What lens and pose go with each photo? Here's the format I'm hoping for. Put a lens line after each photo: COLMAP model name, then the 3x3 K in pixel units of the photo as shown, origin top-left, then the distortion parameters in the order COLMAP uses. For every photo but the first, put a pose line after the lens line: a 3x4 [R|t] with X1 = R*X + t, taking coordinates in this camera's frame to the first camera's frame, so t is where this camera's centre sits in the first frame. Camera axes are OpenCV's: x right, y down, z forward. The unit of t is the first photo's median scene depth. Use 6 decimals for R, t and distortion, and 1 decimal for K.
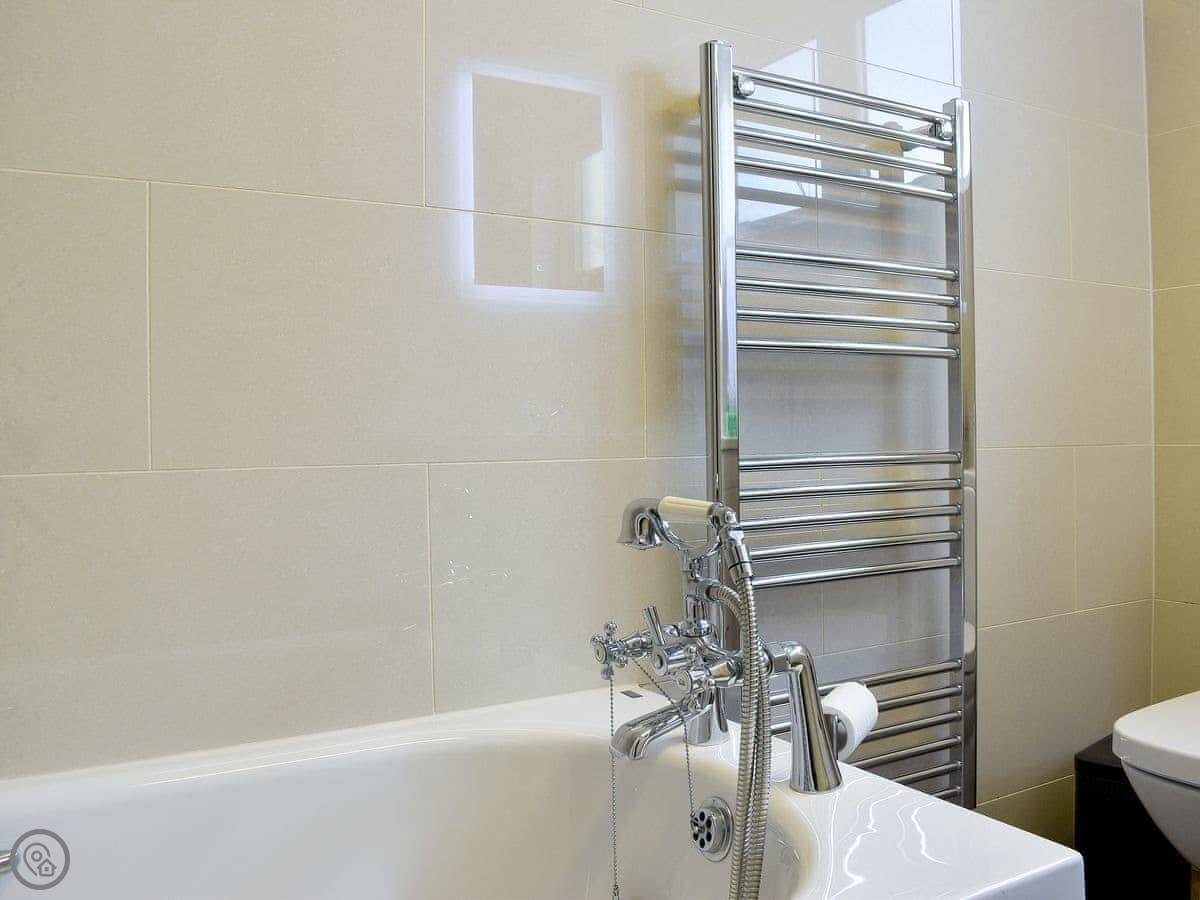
lens RADIAL K [[1180.9, 0, 600.0], [0, 1180.9, 450.0], [0, 0, 1]] dist [-0.237832, 0.192504]
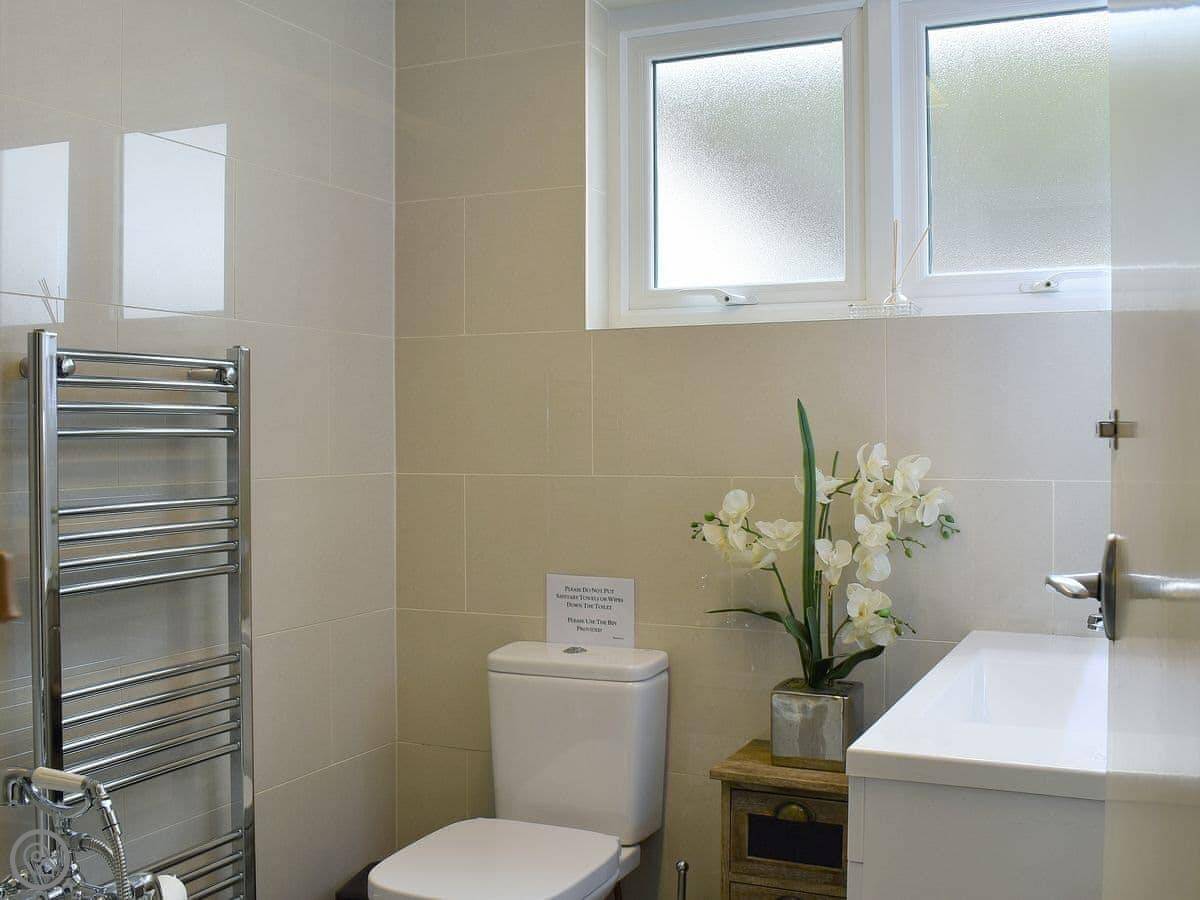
lens RADIAL K [[1429.7, 0, 600.0], [0, 1429.7, 450.0], [0, 0, 1]] dist [-0.249368, 0.667353]
pose [[0.828590, 0.004944, 0.559833, -0.217173], [-0.001716, 0.999979, -0.006291, -0.223264], [-0.559853, 0.004252, 0.828581, -0.468810]]
